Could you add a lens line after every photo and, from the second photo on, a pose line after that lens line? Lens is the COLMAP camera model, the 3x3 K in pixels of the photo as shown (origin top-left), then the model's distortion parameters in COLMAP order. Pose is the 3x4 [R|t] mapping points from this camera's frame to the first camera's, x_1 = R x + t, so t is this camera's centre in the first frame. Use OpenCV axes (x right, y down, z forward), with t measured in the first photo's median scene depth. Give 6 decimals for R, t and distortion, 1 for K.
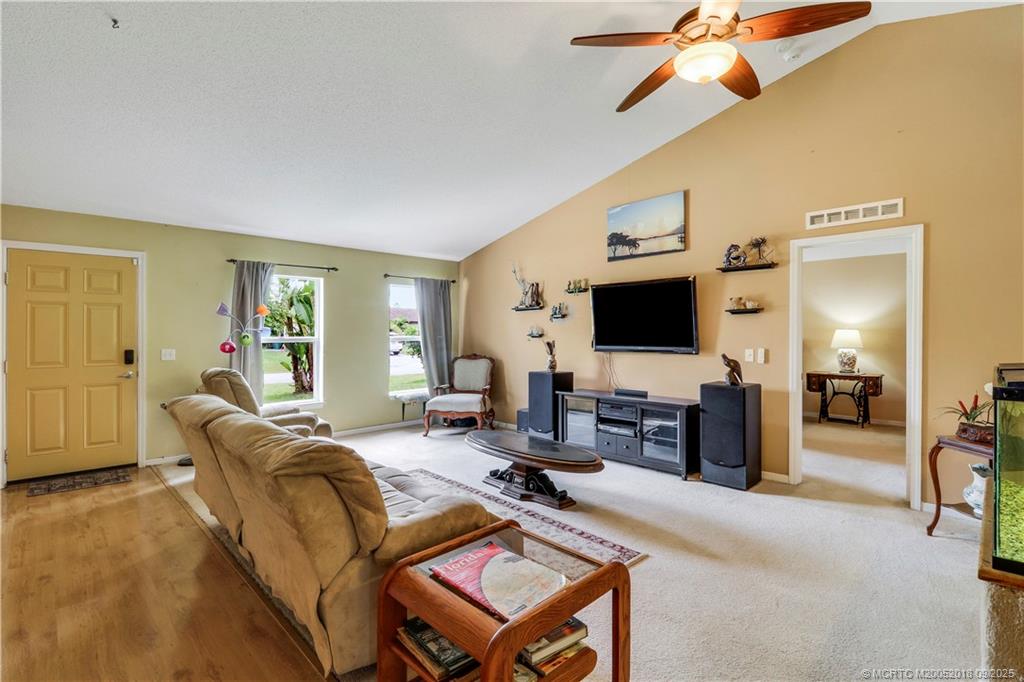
lens RADIAL K [[481.6, 0, 513.8], [0, 481.6, 329.2], [0, 0, 1]] dist [-0.003354, -0.001236]
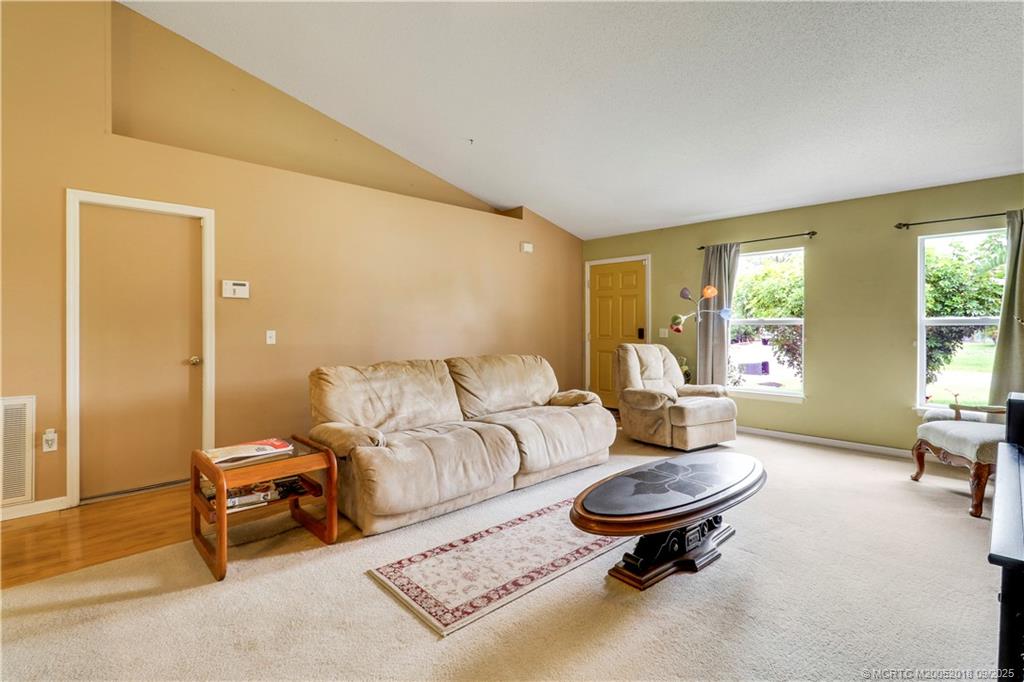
lens RADIAL K [[481.6, 0, 513.8], [0, 481.6, 329.2], [0, 0, 1]] dist [-0.003354, -0.001236]
pose [[-0.008781, 0.007884, -0.999930, 0.838931], [0.007660, 0.999940, 0.007817, 0.046165], [0.999932, -0.007591, -0.008841, 1.002158]]
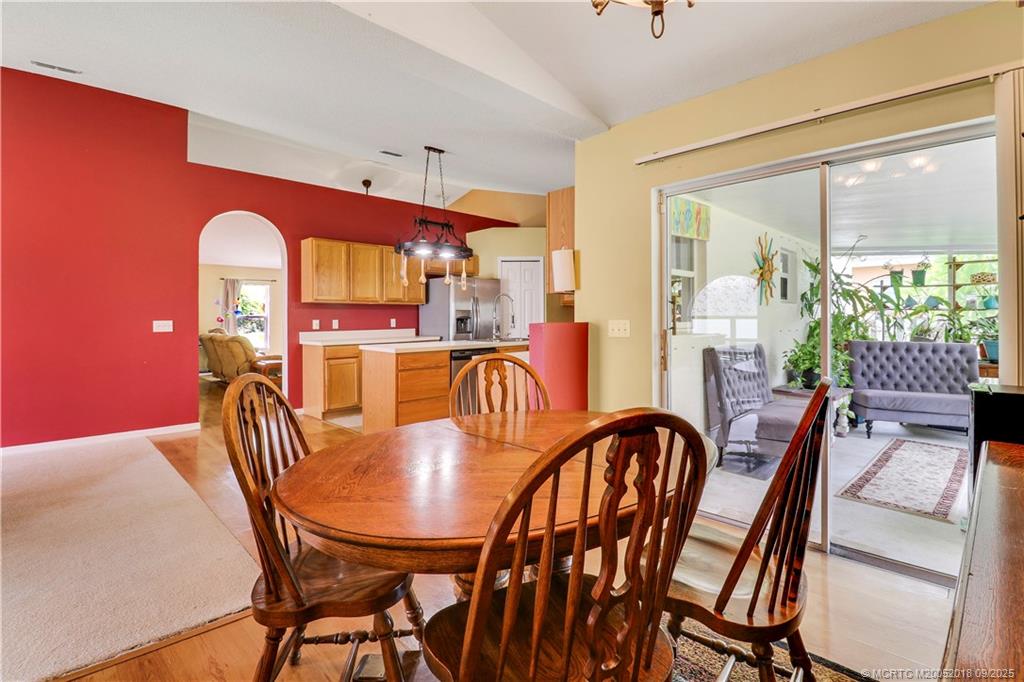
lens RADIAL K [[490.8, 0, 519.3], [0, 490.8, 319.5], [0, 0, 1]] dist [-0.016072, -0.000755]
pose [[0.999990, 0.001090, 0.004397, 1.205058], [-0.001131, 0.999956, 0.009303, 0.023704], [-0.004386, -0.009307, 0.999947, -1.950305]]
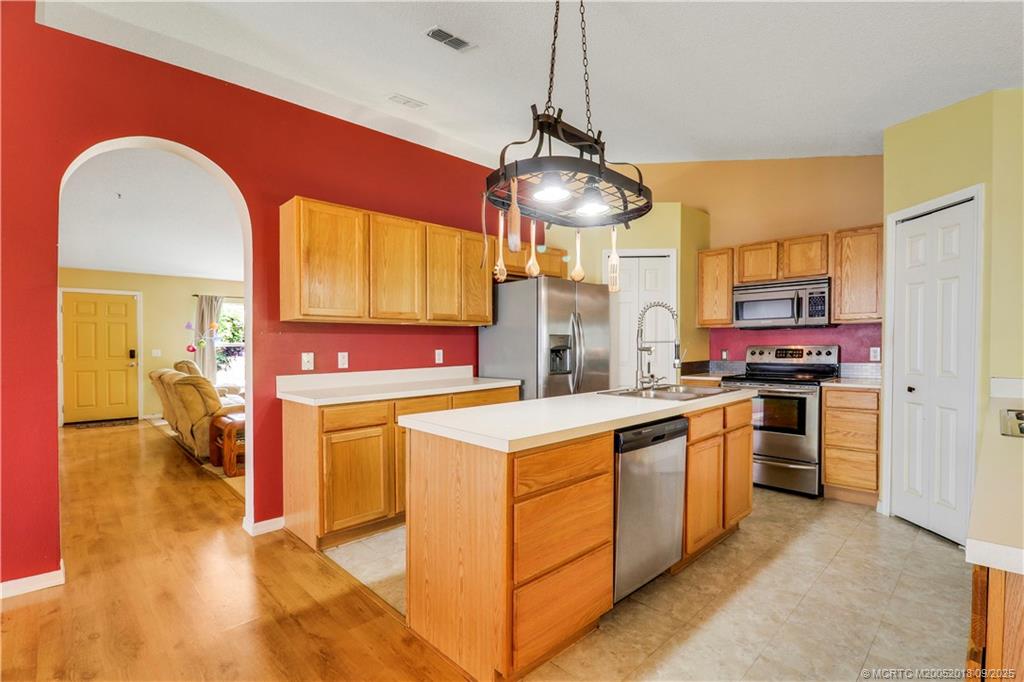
lens RADIAL K [[471.7, 0, 517.5], [0, 471.7, 346.6], [0, 0, 1]] dist [0.002638, -0.010099]
pose [[0.999999, -0.000037, -0.001000, 0.855137], [0.000049, 0.999927, 0.012090, 0.018119], [0.000999, -0.012090, 0.999926, -1.005125]]
